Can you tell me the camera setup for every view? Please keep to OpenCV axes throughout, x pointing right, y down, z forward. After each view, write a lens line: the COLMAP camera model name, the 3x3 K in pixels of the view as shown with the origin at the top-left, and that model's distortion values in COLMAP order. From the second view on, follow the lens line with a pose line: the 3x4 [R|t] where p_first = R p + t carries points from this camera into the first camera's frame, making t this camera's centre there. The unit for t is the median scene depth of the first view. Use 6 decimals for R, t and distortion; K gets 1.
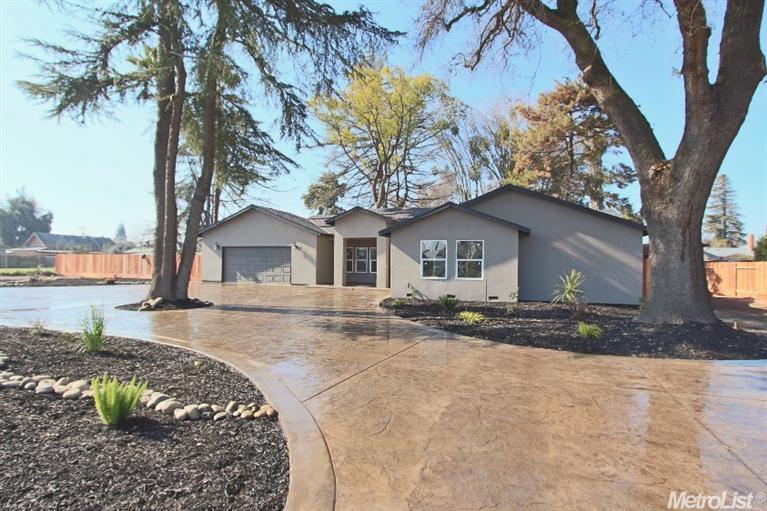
lens RADIAL K [[366.7, 0, 383.5], [0, 366.7, 242.6], [0, 0, 1]] dist [0.000632, 0.000111]
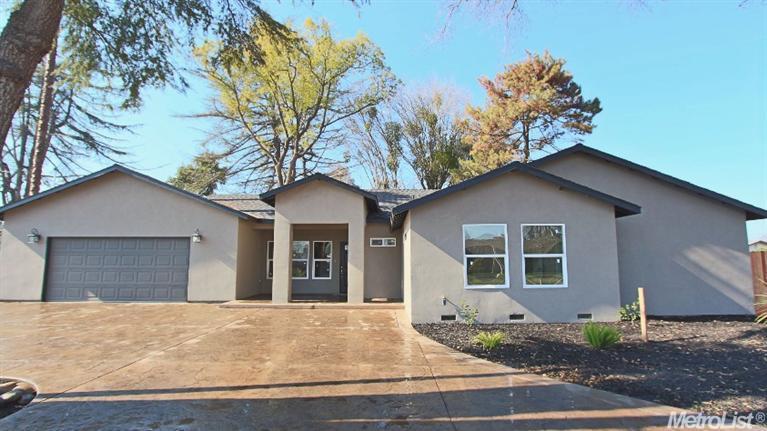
lens RADIAL K [[374.0, 0, 383.5], [0, 374.0, 215.5], [0, 0, 1]] dist [-0.004012, -0.001068]
pose [[0.944349, 0.026558, 0.327872, -0.157867], [-0.003966, 0.997582, -0.069381, 0.016423], [-0.328922, 0.064219, 0.942171, 0.328118]]
